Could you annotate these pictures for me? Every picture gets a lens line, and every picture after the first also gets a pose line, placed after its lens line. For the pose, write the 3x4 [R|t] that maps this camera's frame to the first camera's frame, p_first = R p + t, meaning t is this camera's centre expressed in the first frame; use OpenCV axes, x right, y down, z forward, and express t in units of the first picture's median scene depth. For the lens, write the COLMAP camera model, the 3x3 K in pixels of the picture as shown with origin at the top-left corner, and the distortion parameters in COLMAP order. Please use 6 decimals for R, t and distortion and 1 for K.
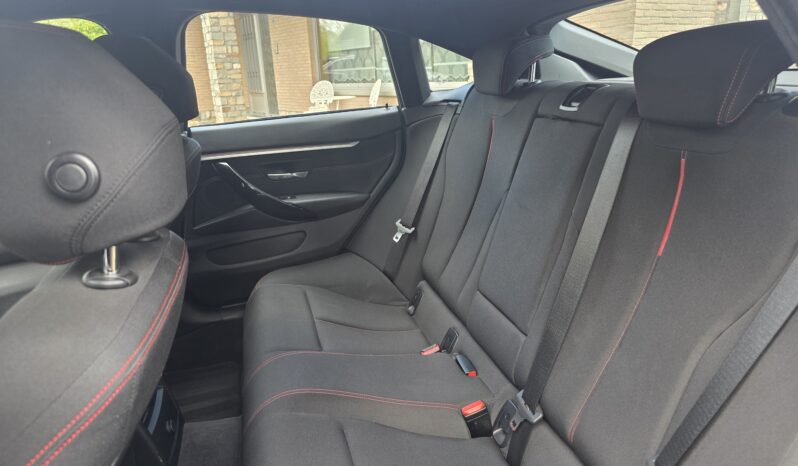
lens RADIAL K [[533.3, 0, 402.8], [0, 533.3, 235.0], [0, 0, 1]] dist [0.055348, -0.054459]
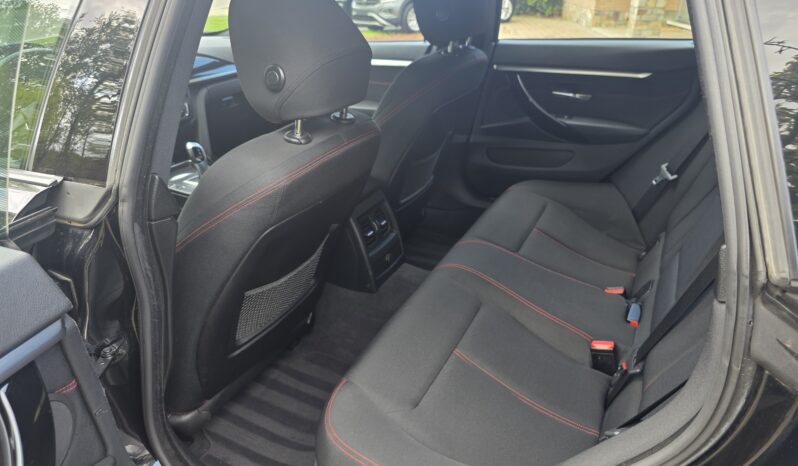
lens RADIAL K [[528.4, 0, 394.1], [0, 528.4, 229.6], [0, 0, 1]] dist [0.054536, -0.049702]
pose [[0.741063, 0.326238, -0.586851, 0.235593], [-0.226286, 0.944242, 0.239168, -0.035571], [0.632155, -0.044442, 0.773566, -0.048828]]
